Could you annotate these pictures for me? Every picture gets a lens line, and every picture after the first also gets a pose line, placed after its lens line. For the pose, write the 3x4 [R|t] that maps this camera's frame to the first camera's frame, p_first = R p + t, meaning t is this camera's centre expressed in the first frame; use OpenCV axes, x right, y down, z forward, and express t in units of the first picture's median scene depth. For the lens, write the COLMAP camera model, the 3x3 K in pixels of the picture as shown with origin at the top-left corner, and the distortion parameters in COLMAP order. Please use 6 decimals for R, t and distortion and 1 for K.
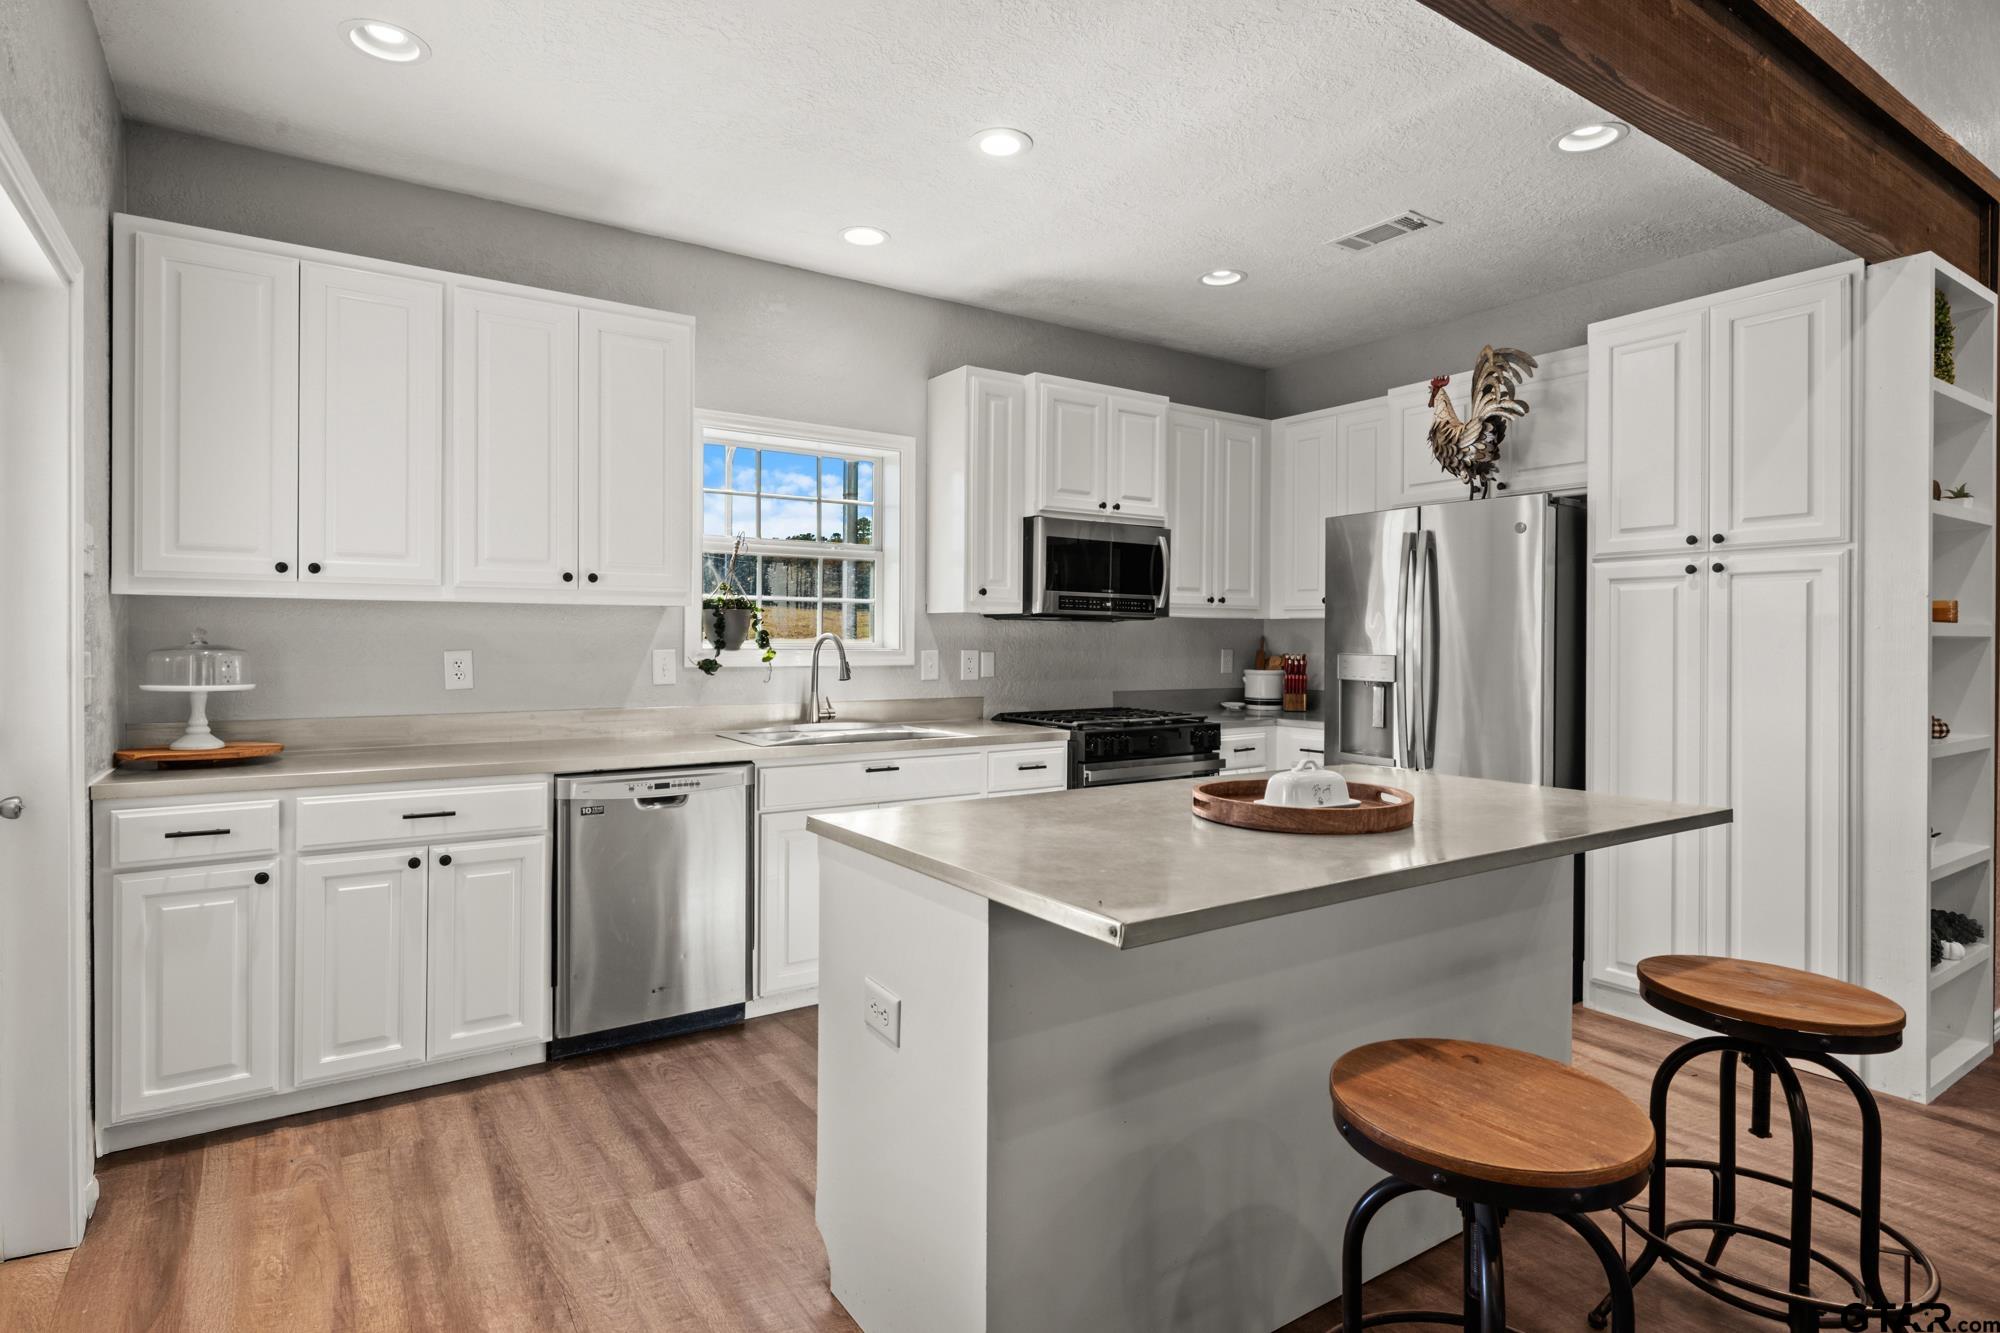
lens RADIAL K [[1041.3, 0, 994.1], [0, 1041.3, 637.2], [0, 0, 1]] dist [0.004532, 0.000721]
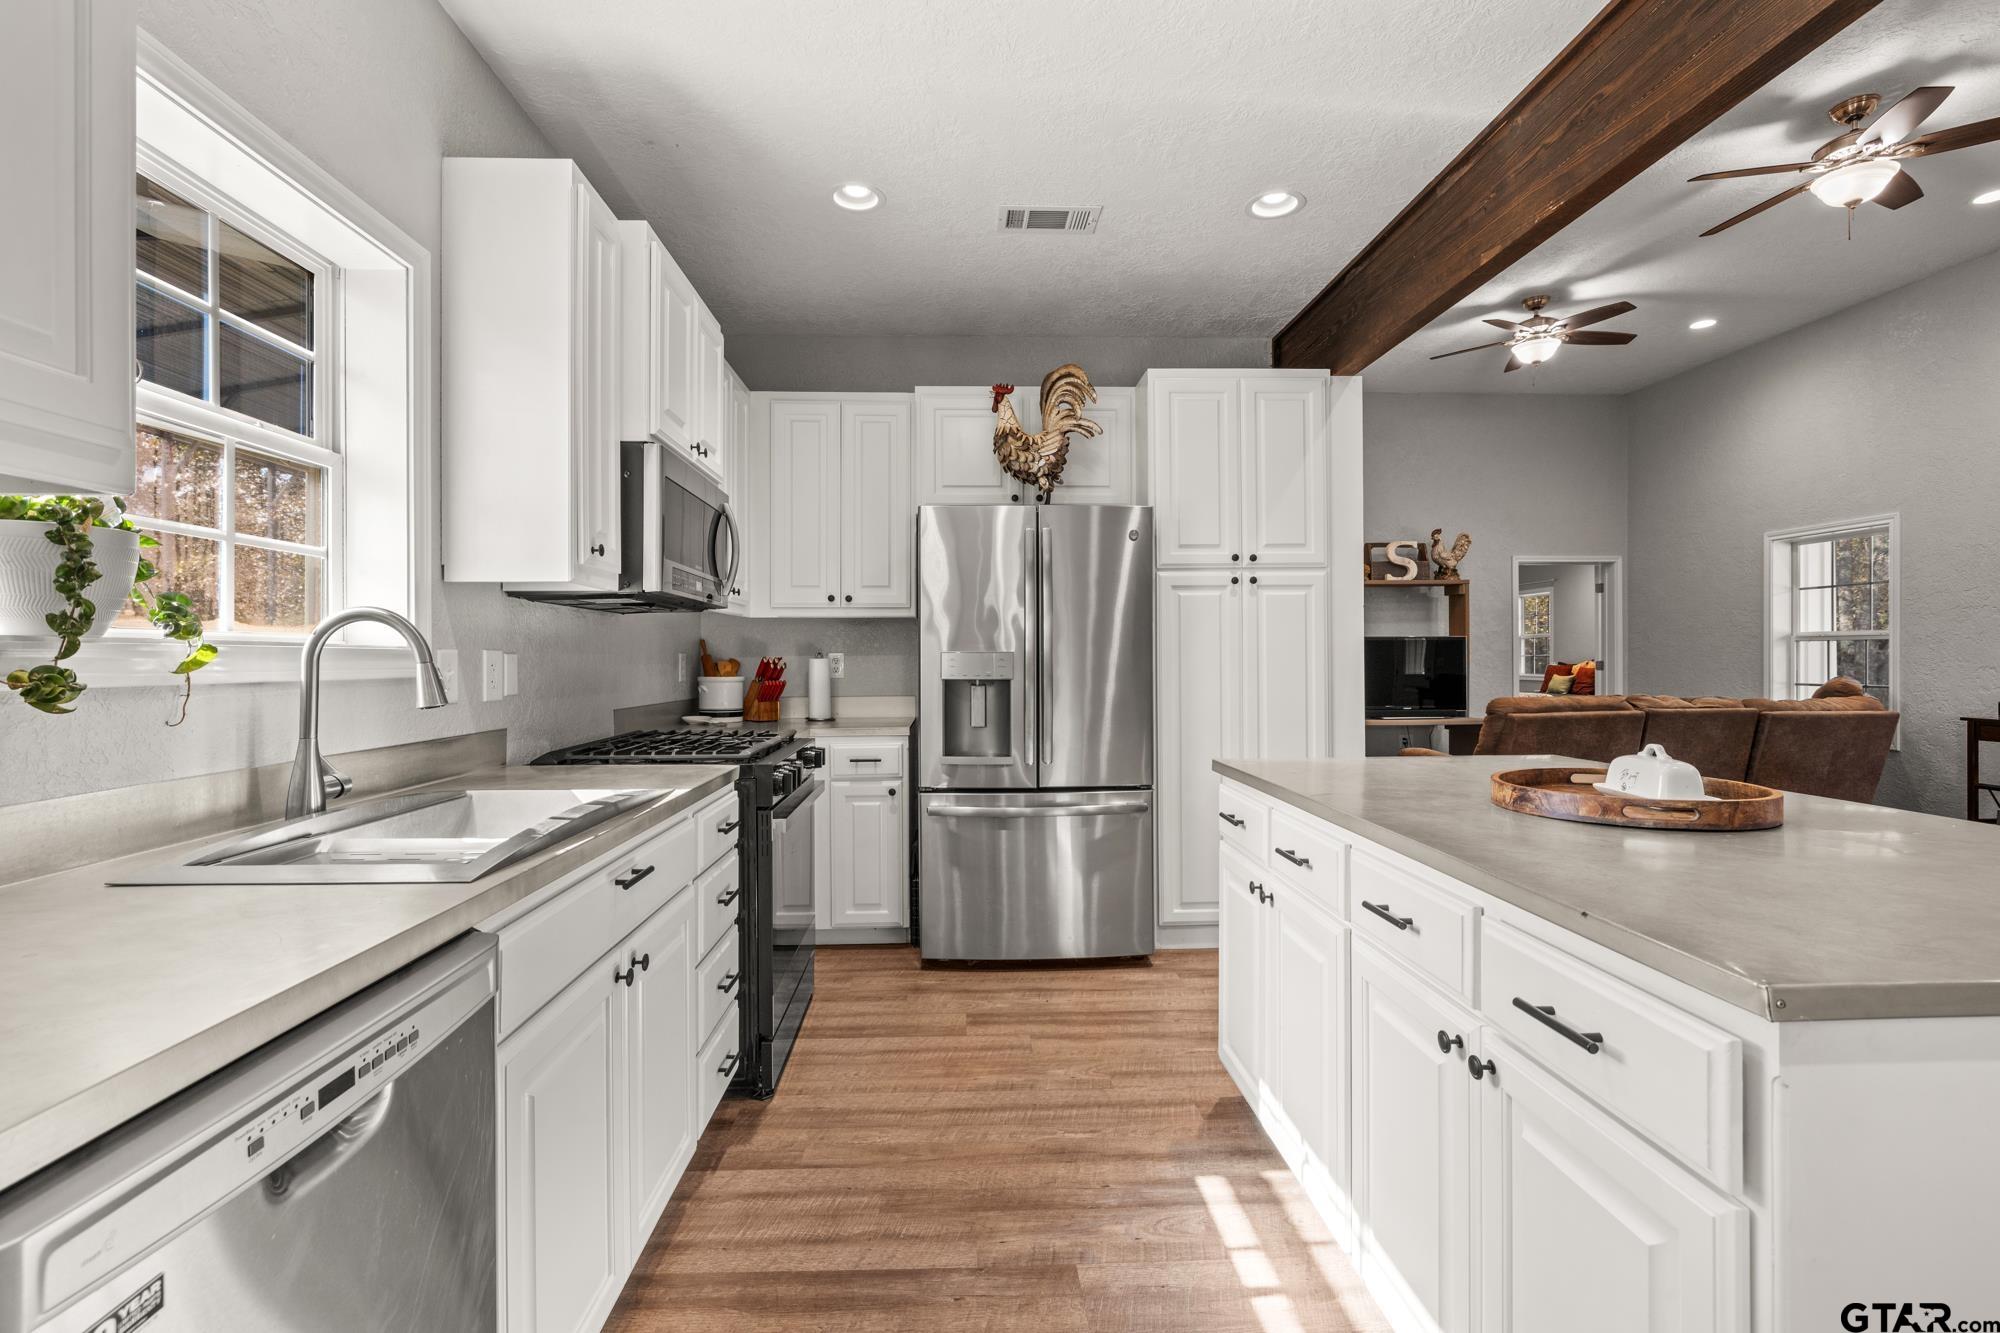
lens RADIAL K [[883.3, 0, 989.5], [0, 883.3, 657.0], [0, 0, 1]] dist [-0.000995, -0.000151]
pose [[0.533465, -0.007355, 0.845790, -0.341048], [0.006770, 0.999967, 0.004425, 0.018225], [-0.845795, 0.003366, 0.533497, 0.568165]]
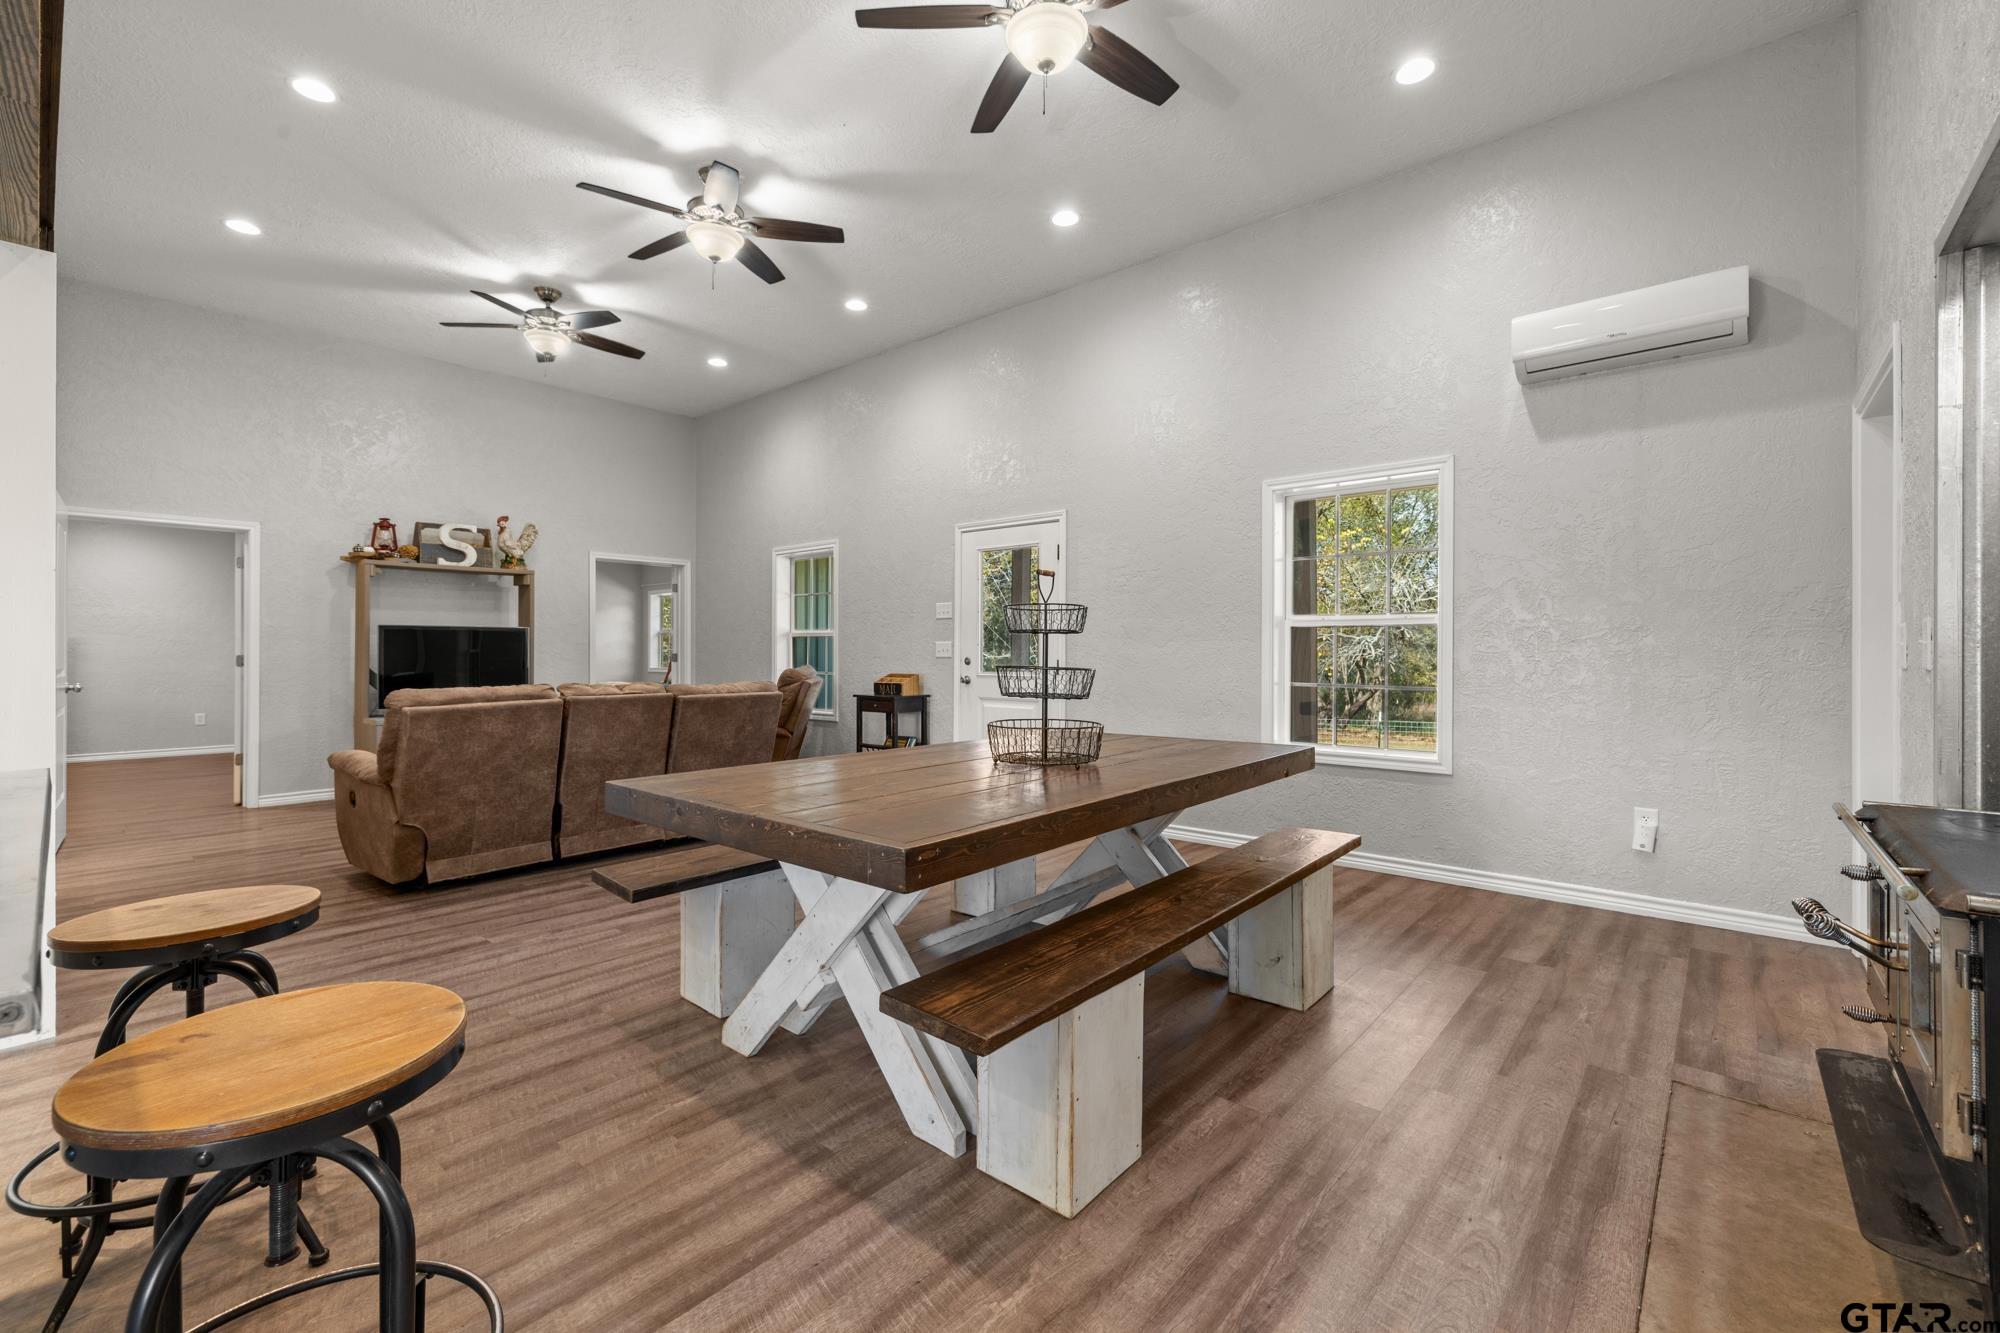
lens RADIAL K [[840.1, 0, 987.3], [0, 840.1, 651.2], [0, 0, 1]] dist [0.002109, -0.000111]
pose [[-0.250003, -0.004671, 0.968234, -0.146691], [-0.002141, 0.999989, 0.004271, 0.029231], [-0.968243, -0.001005, -0.250010, 0.210406]]
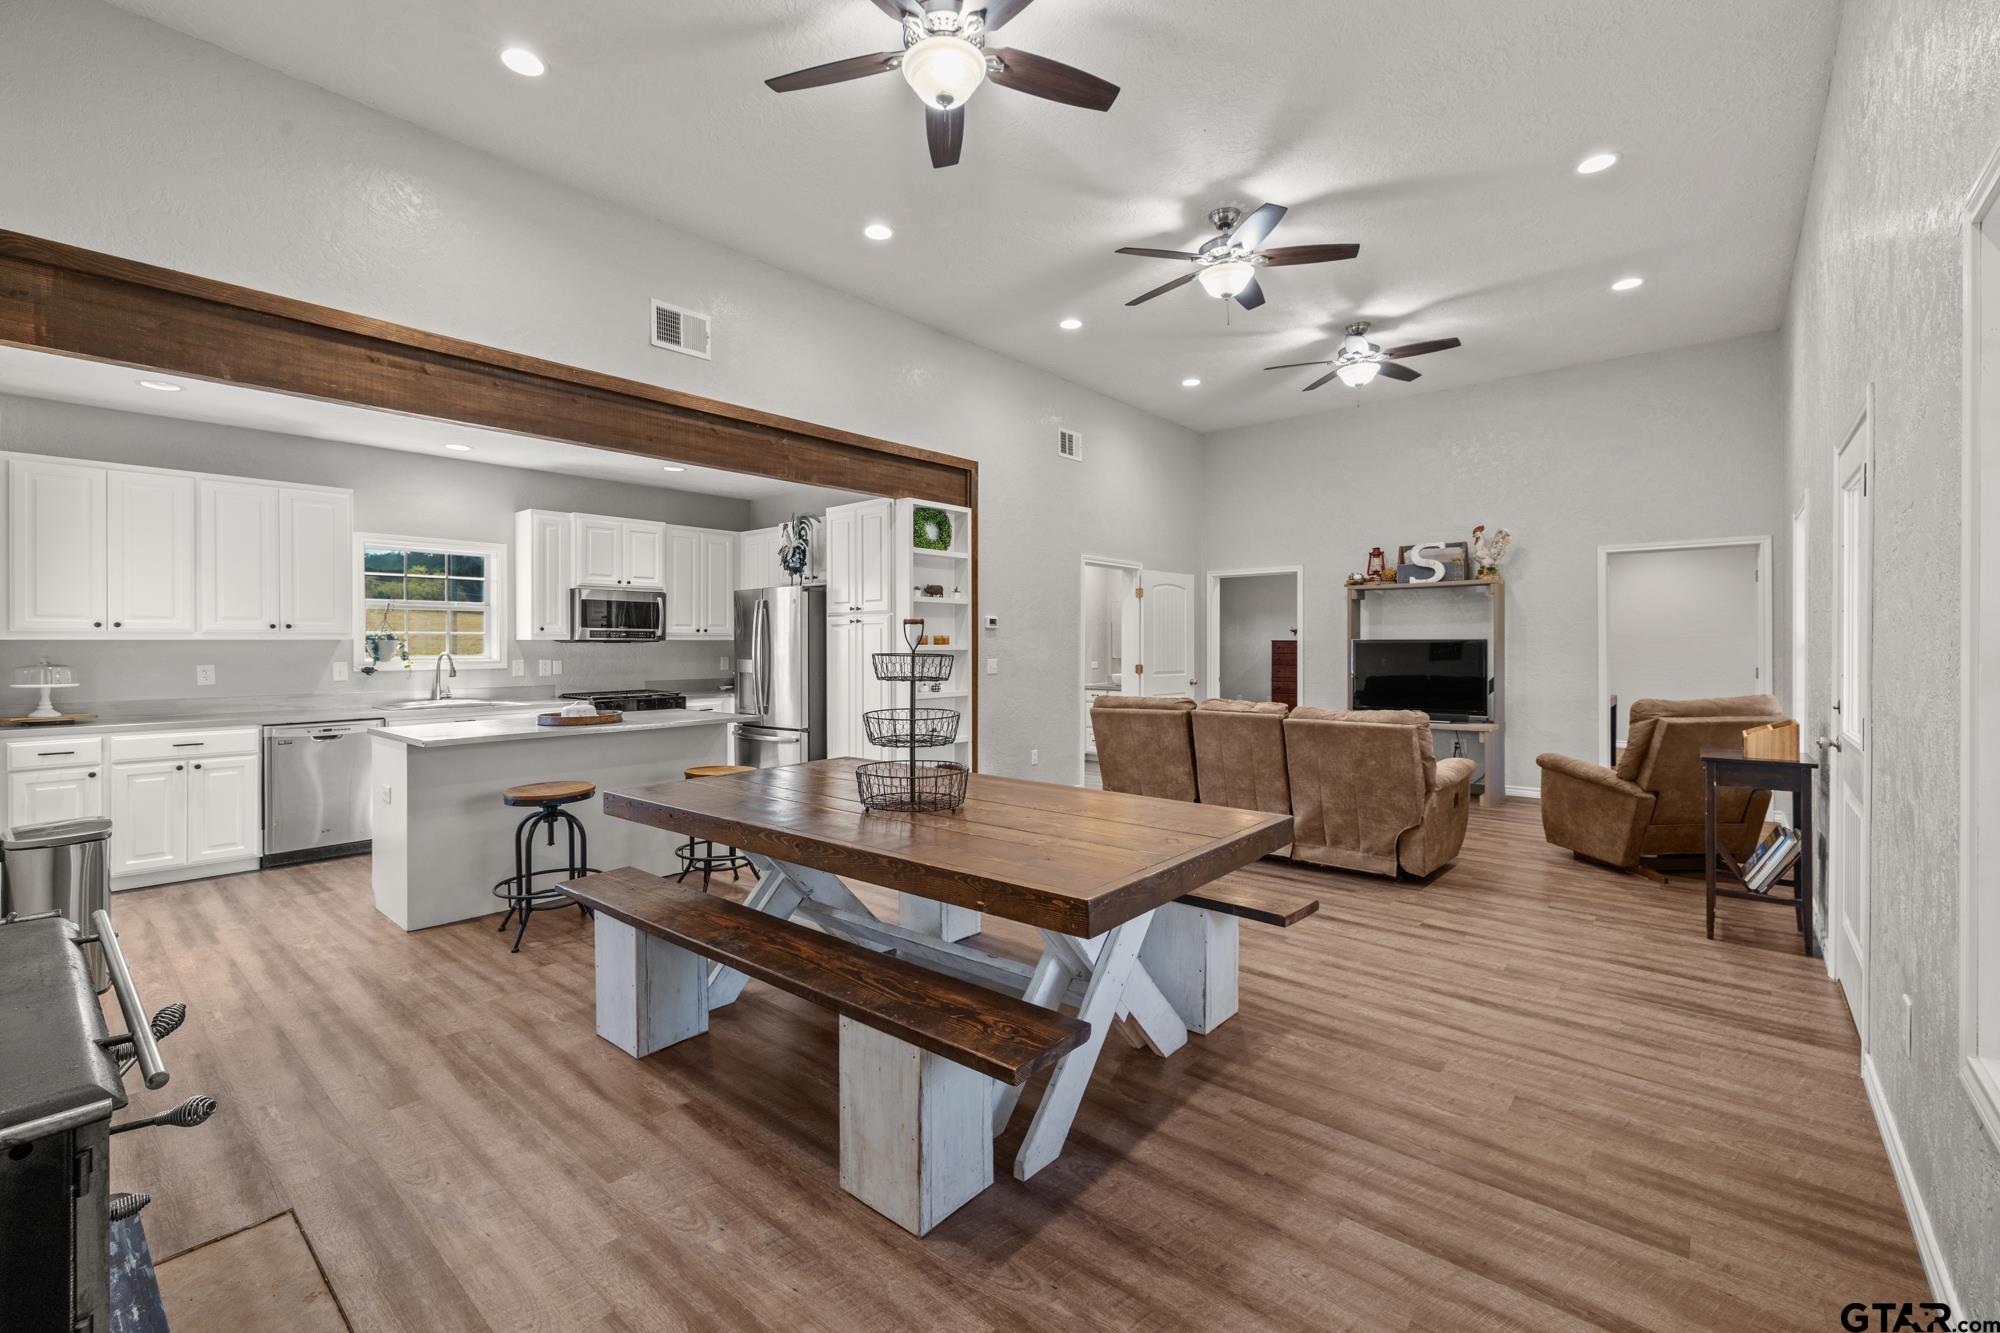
lens RADIAL K [[848.3, 0, 987.4], [0, 848.3, 642.1], [0, 0, 1]] dist [0.003195, -0.000160]
pose [[0.966671, -0.008145, 0.255891, 0.398965], [0.007969, 0.999967, 0.001727, -0.016617], [-0.255897, 0.000370, 0.966704, -0.737652]]
